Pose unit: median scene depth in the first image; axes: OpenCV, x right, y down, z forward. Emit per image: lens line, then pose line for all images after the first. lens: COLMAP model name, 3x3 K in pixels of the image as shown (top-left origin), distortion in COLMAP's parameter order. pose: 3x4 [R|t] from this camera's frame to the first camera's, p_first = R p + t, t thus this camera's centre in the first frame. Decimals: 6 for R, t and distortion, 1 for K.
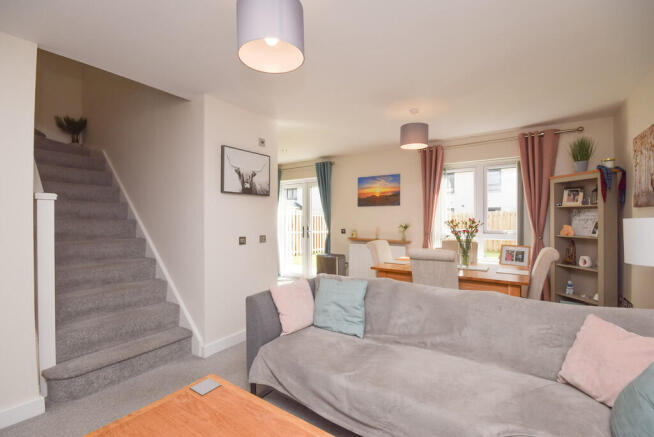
lens RADIAL K [[292.4, 0, 327.0], [0, 292.4, 218.5], [0, 0, 1]] dist [-0.001995, -0.000377]
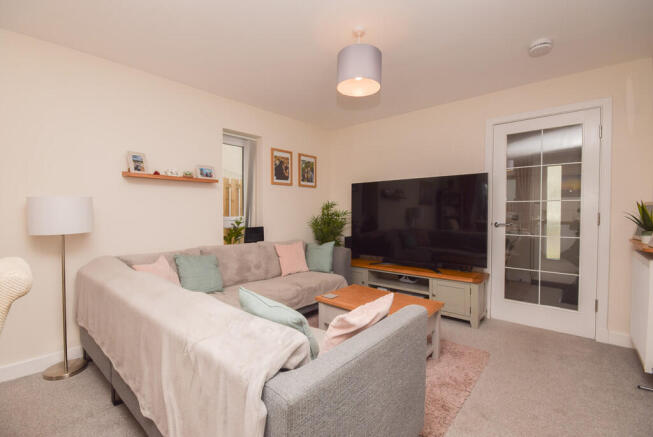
lens RADIAL K [[291.9, 0, 326.5], [0, 291.9, 218.5], [0, 0, 1]] dist [-0.001995, -0.000377]
pose [[-0.995806, -0.005028, 0.091352, -0.067321], [-0.001138, 0.999092, 0.042582, 0.019599], [-0.091483, 0.042300, -0.994908, 1.039114]]
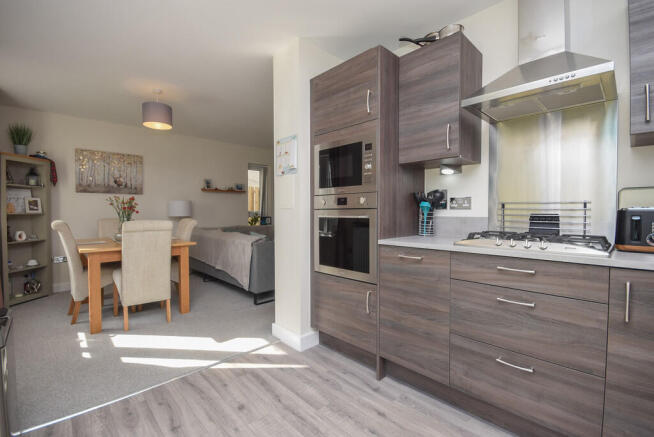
lens RADIAL K [[295.3, 0, 327.0], [0, 295.3, 218.5], [0, 0, 1]] dist [-0.000217, -0.000324]
pose [[-0.981497, -0.008652, 0.191283, -0.447775], [-0.000870, 0.999170, 0.040727, 0.030428], [-0.191476, 0.039807, -0.980690, 1.770597]]
